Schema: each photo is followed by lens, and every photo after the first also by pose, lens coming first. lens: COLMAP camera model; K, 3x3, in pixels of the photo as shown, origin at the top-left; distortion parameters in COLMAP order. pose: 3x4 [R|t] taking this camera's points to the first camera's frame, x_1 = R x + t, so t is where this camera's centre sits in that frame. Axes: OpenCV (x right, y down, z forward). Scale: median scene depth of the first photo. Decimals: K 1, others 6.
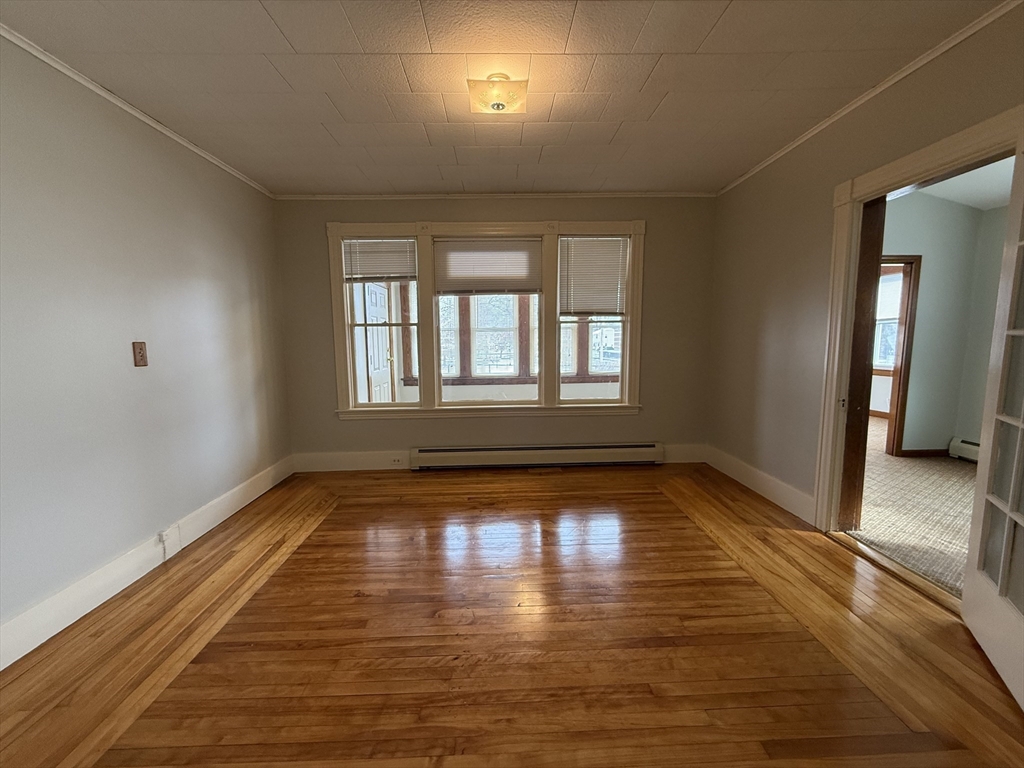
lens RADIAL K [[406.8, 0, 503.5], [0, 406.8, 385.4], [0, 0, 1]] dist [0.000514, 0.000062]
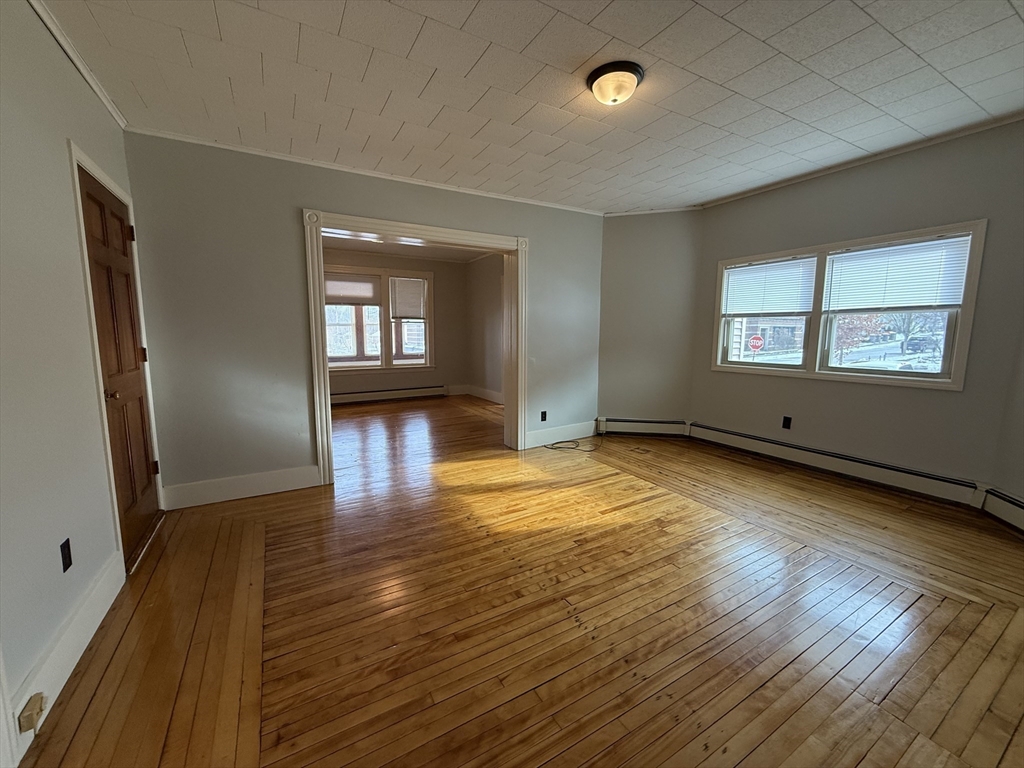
lens RADIAL K [[406.8, 0, 504.0], [0, 406.8, 381.1], [0, 0, 1]] dist [0.000514, 0.000062]
pose [[0.881099, -0.047180, 0.470572, -0.312899], [0.047870, 0.998798, 0.010507, 0.121377], [-0.470502, 0.013269, 0.882299, -0.917540]]
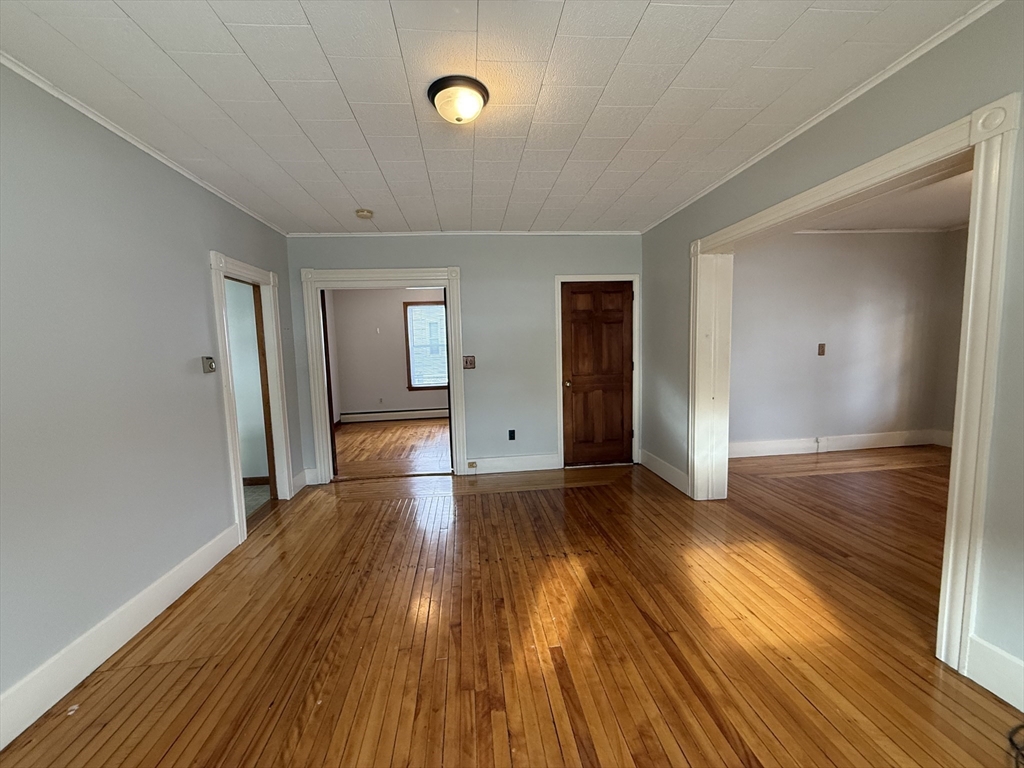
lens RADIAL K [[406.8, 0, 514.0], [0, 406.8, 384.2], [0, 0, 1]] dist [0.000514, 0.000062]
pose [[0.092771, 0.101454, -0.990505, 0.632751], [-0.087616, 0.991768, 0.093377, 0.026066], [0.991825, 0.078121, 0.100896, -0.460369]]
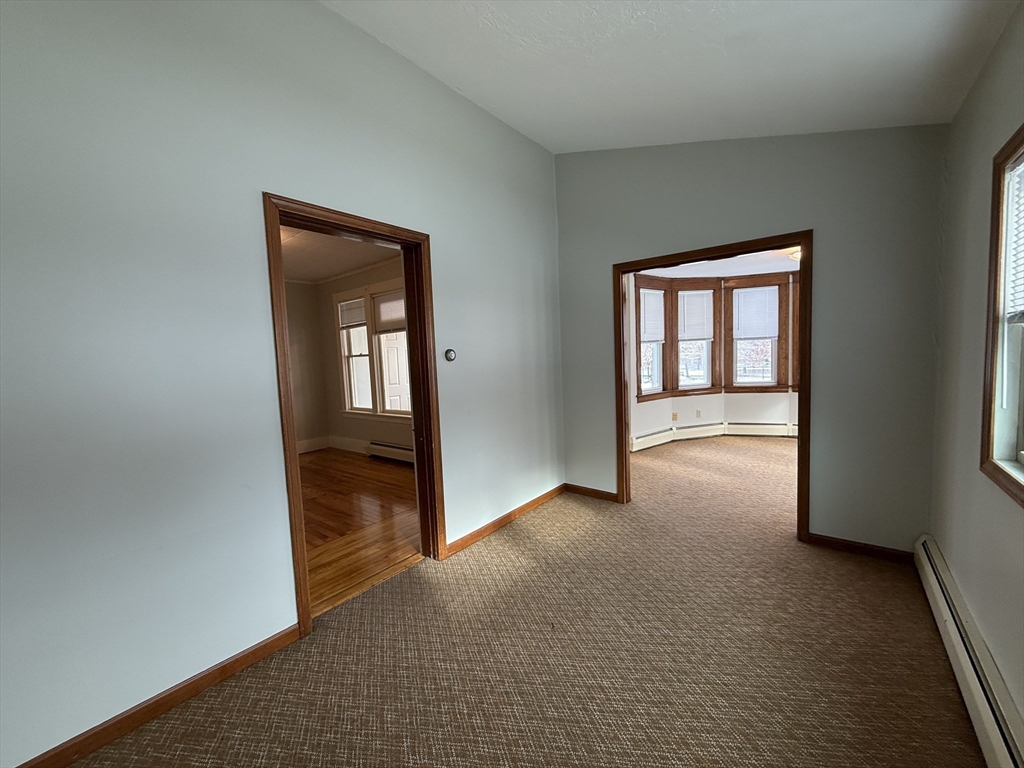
lens RADIAL K [[406.8, 0, 508.9], [0, 406.8, 388.2], [0, 0, 1]] dist [0.000514, 0.000062]
pose [[0.765554, 0.034573, -0.642442, 1.129827], [-0.041483, 0.999130, 0.004335, -0.061073], [0.642033, 0.023332, 0.766322, 0.217167]]
